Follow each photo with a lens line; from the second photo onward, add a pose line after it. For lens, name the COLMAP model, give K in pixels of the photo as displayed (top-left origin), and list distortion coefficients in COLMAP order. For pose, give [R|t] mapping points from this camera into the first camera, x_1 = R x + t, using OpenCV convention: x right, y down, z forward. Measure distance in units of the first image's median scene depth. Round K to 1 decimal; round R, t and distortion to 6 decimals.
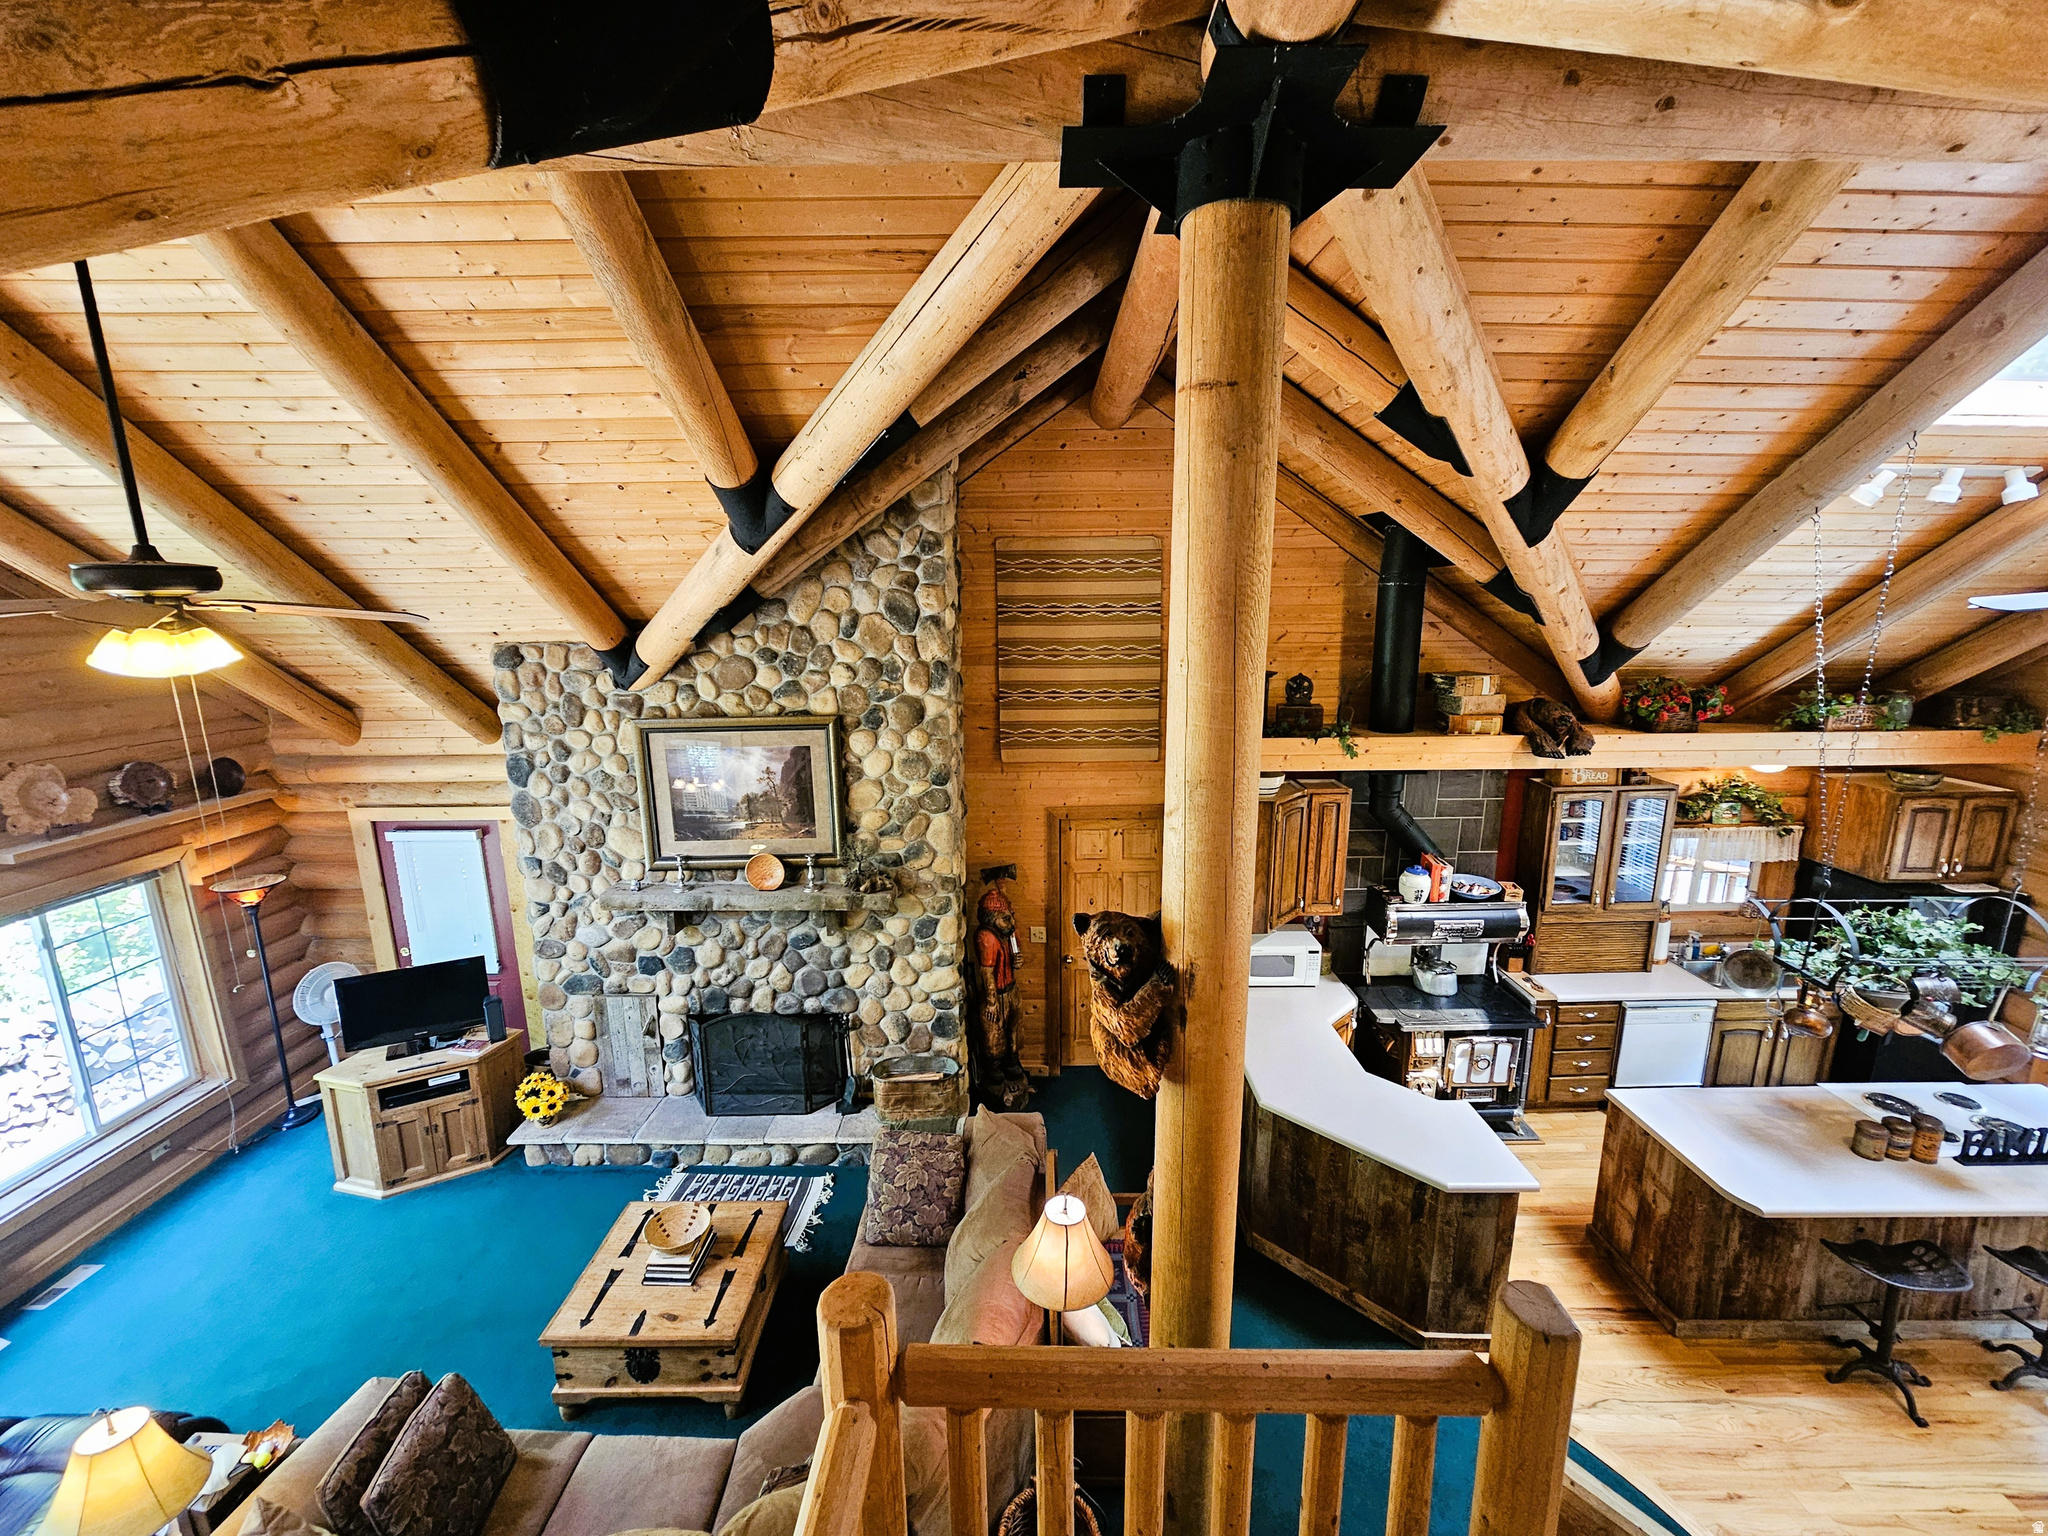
lens RADIAL K [[838.6, 0, 1025.9], [0, 838.6, 778.6], [0, 0, 1]] dist [-0.001639, 0.000300]
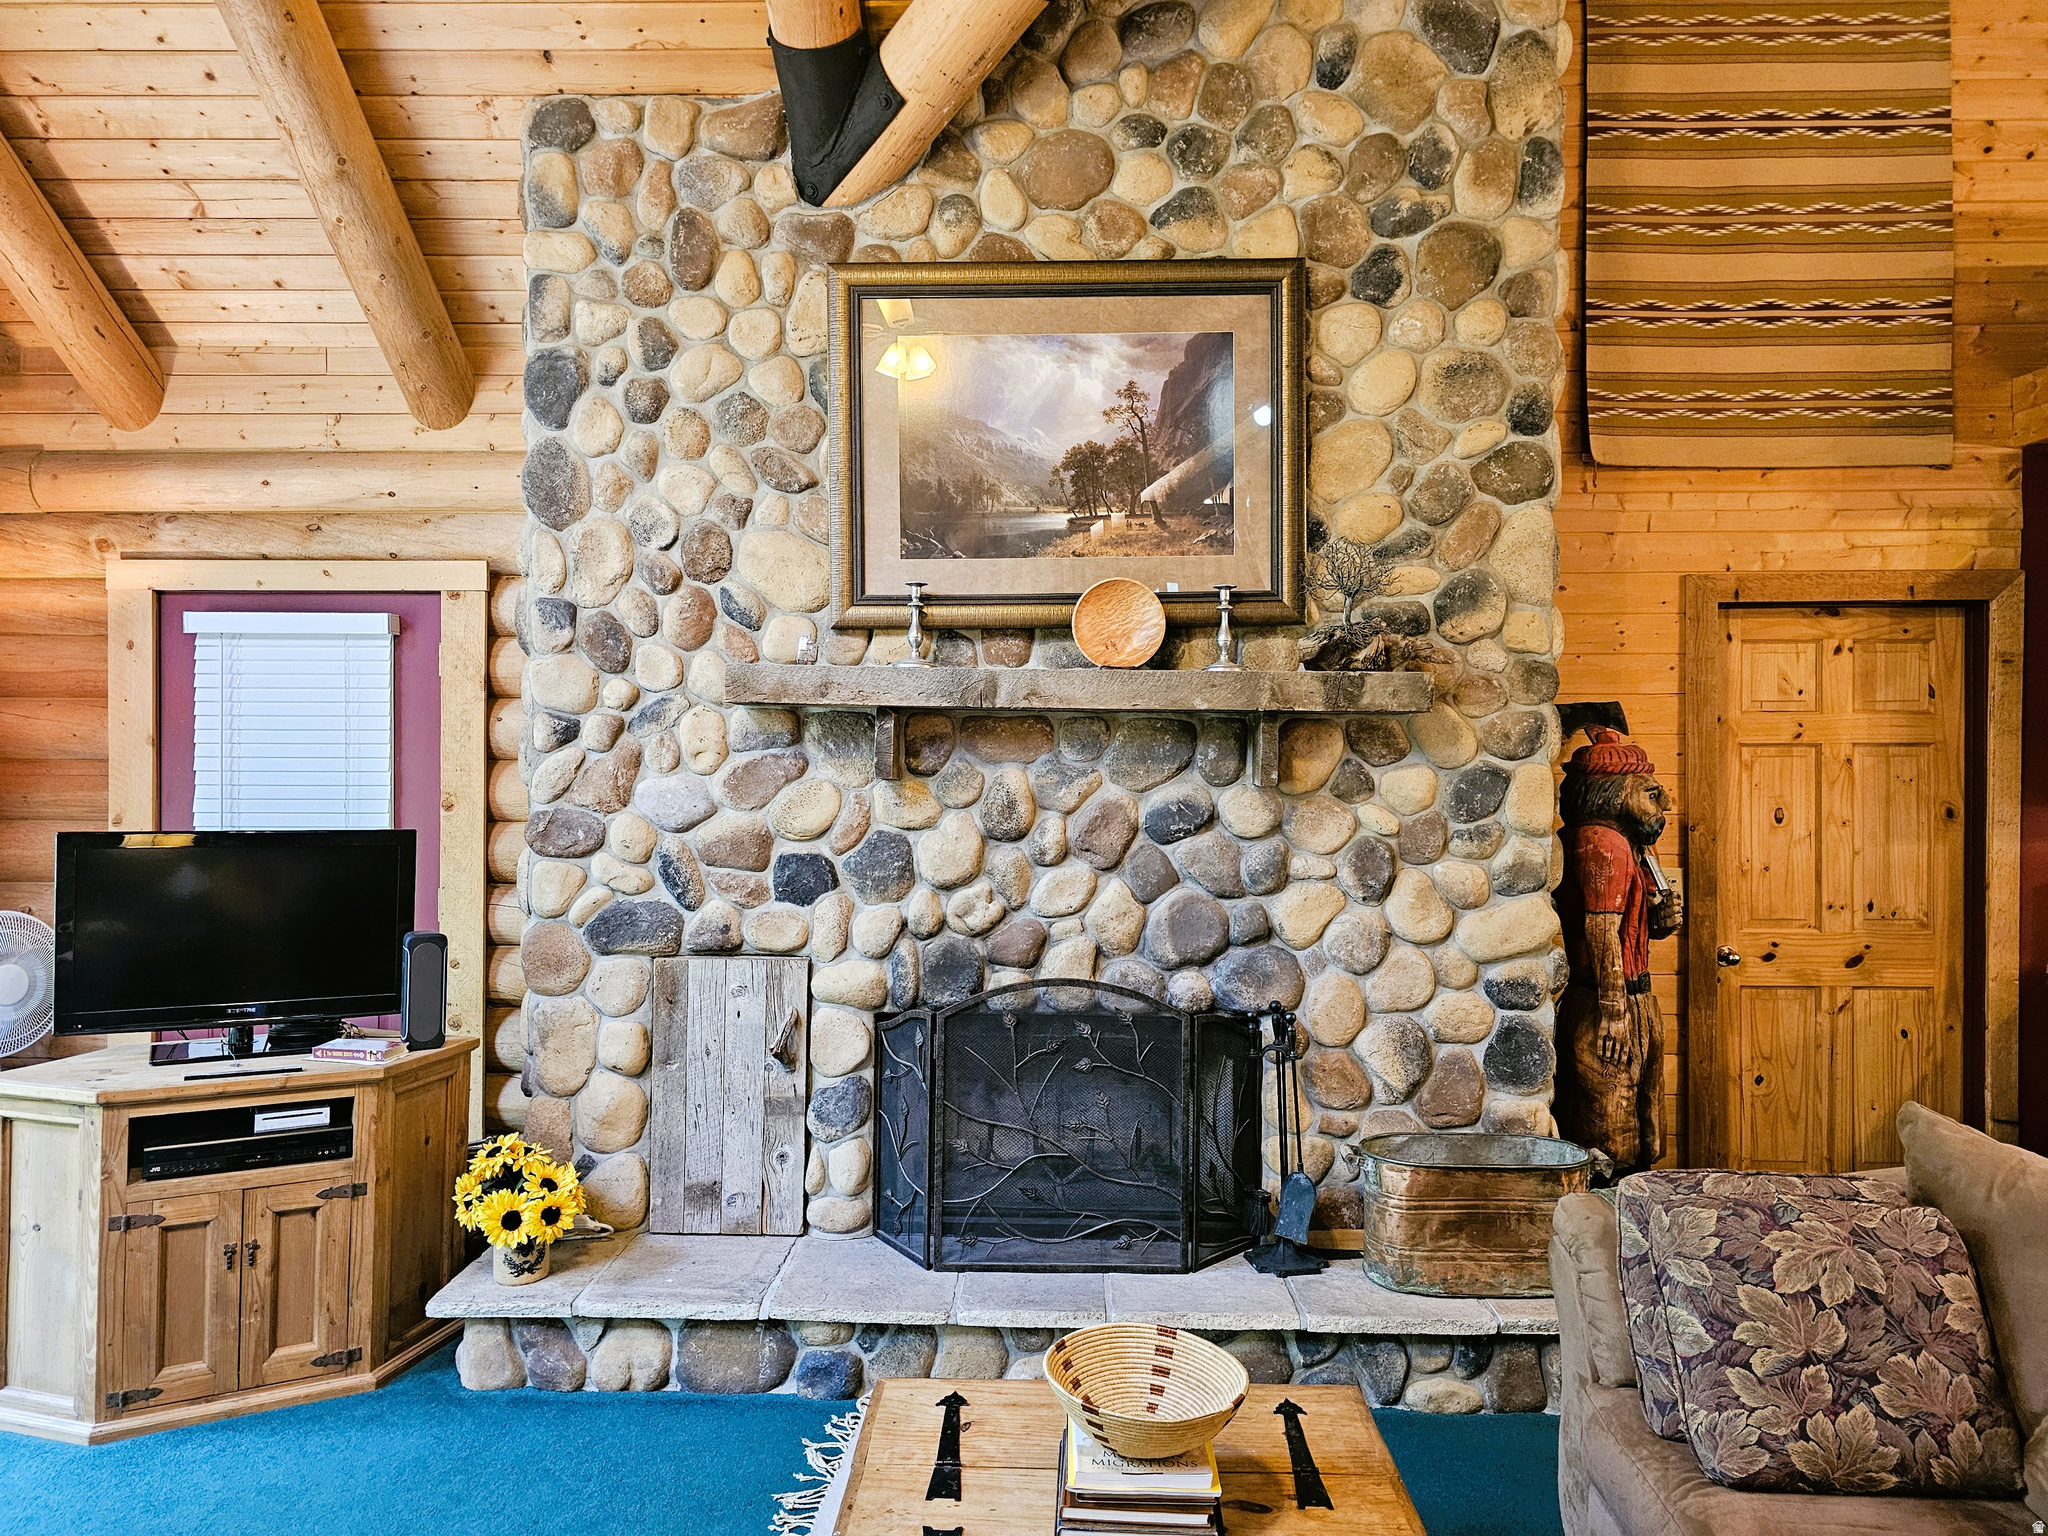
lens RADIAL K [[1371.4, 0, 1015.8], [0, 1371.4, 752.9], [0, 0, 1]] dist [0.078518, -0.077969]
pose [[0.999546, 0.011077, -0.028036, -0.338612], [-0.016664, 0.978058, -0.207667, 0.314002], [0.025120, 0.208040, 0.977798, 0.340341]]
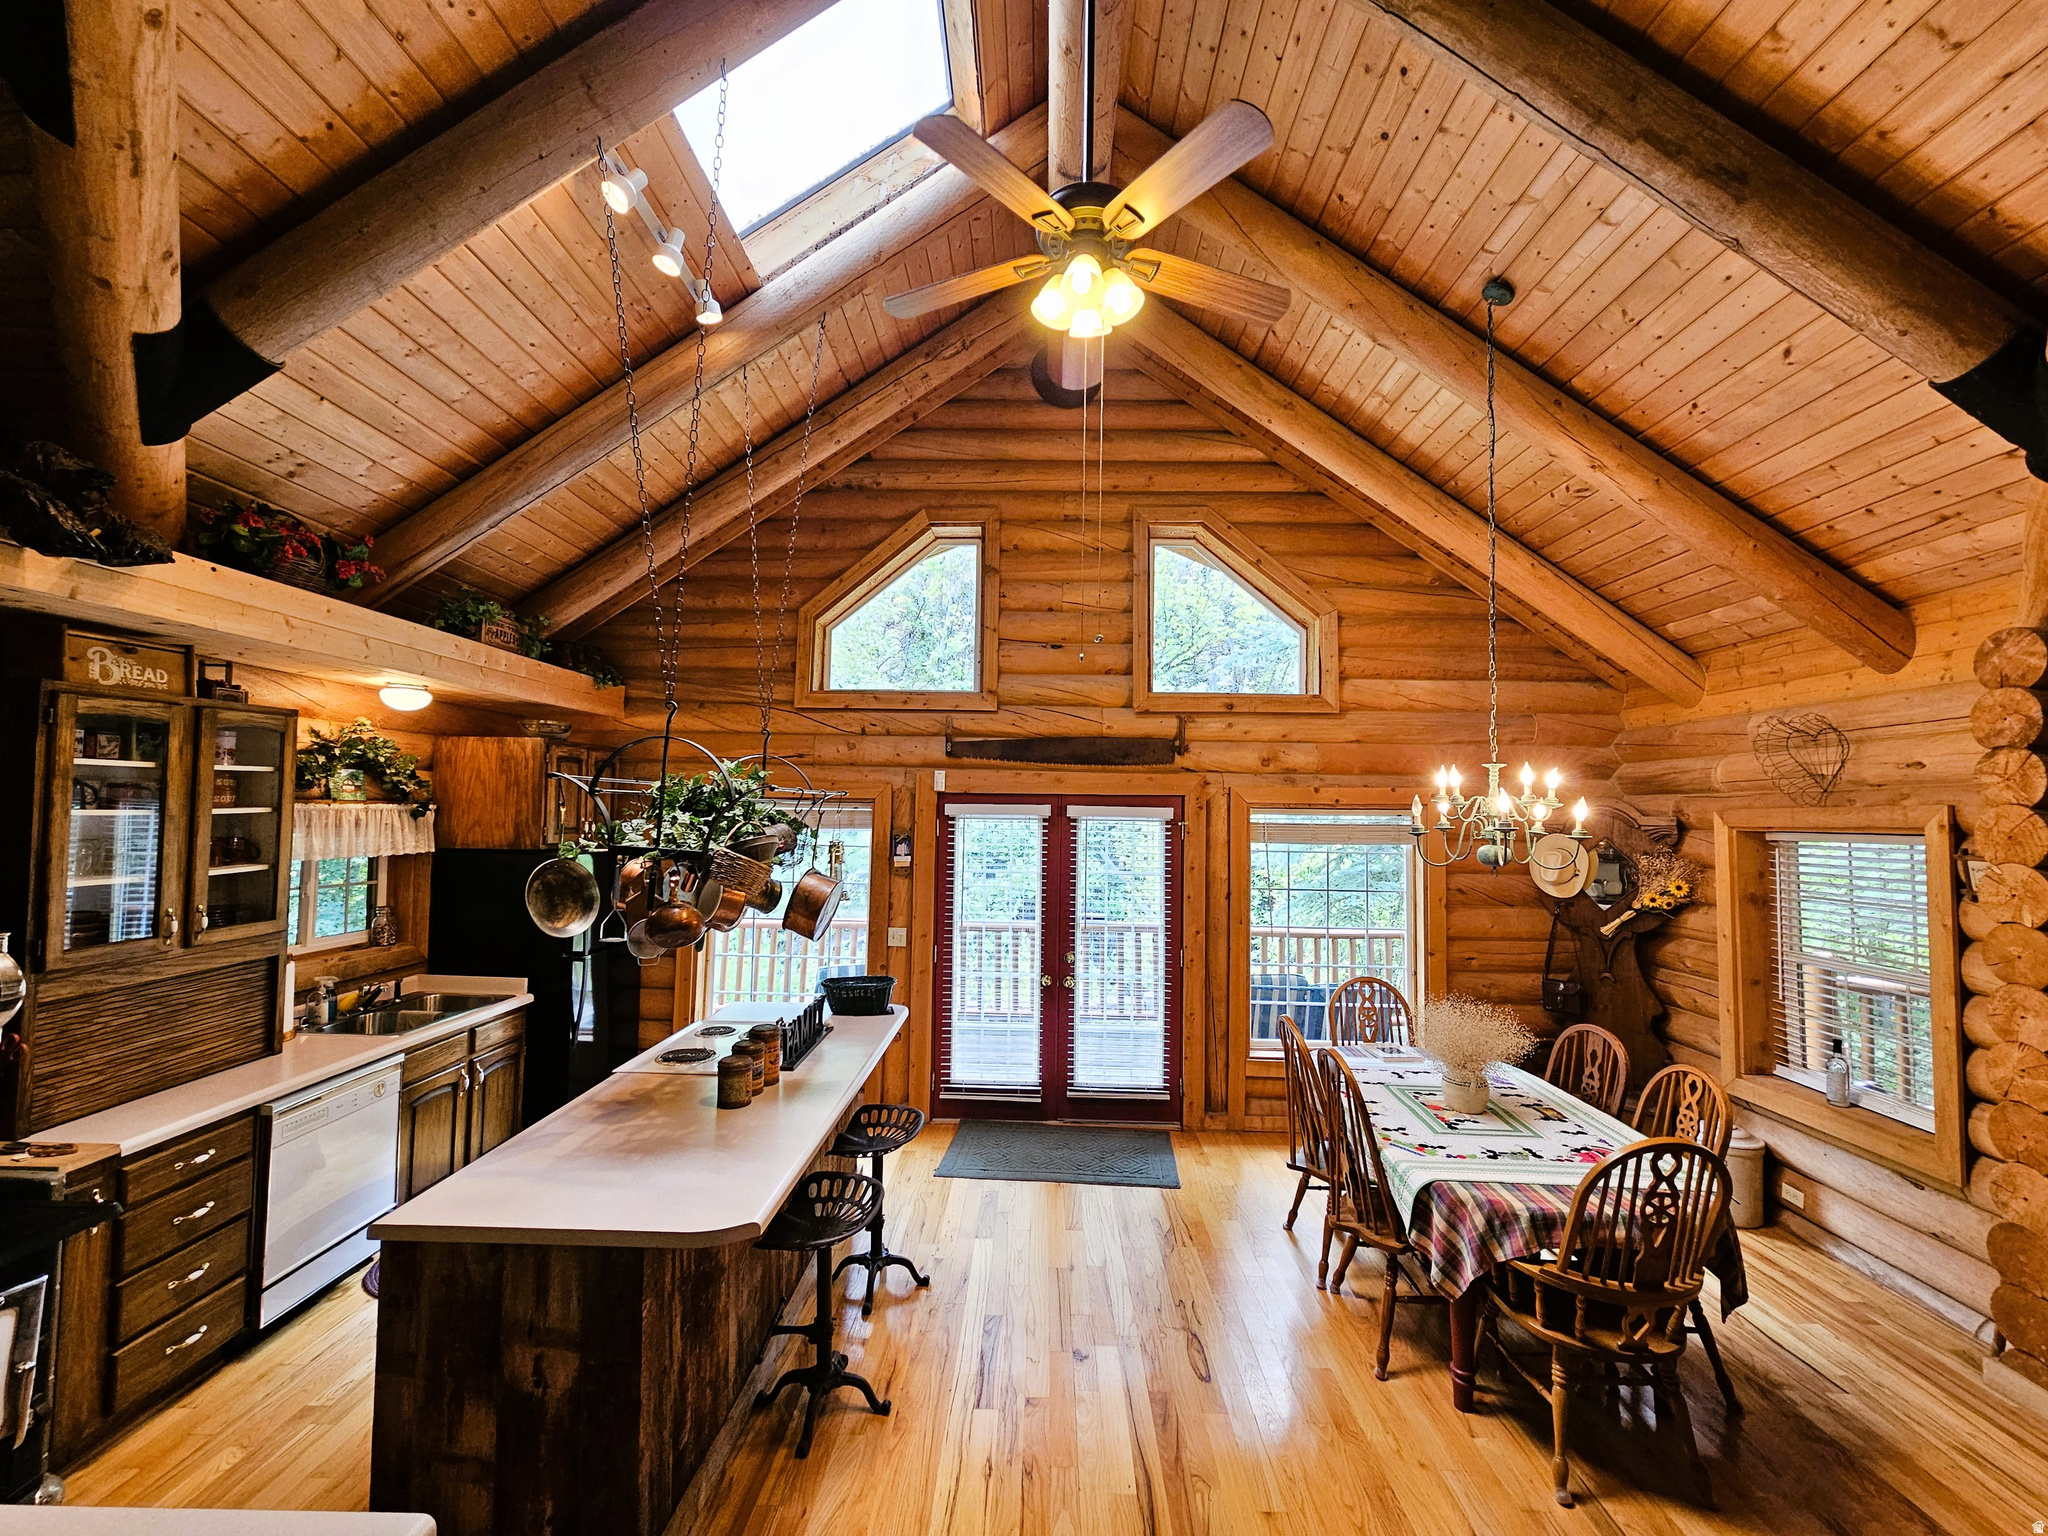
lens RADIAL K [[838.6, 0, 1025.9], [0, 838.6, 778.6], [0, 0, 1]] dist [-0.001639, 0.000300]
pose [[0.017383, 0.057106, 0.998217, 0.208095], [0.194520, 0.979098, -0.059399, 0.201984], [-0.980744, 0.195206, 0.005912, 0.526103]]
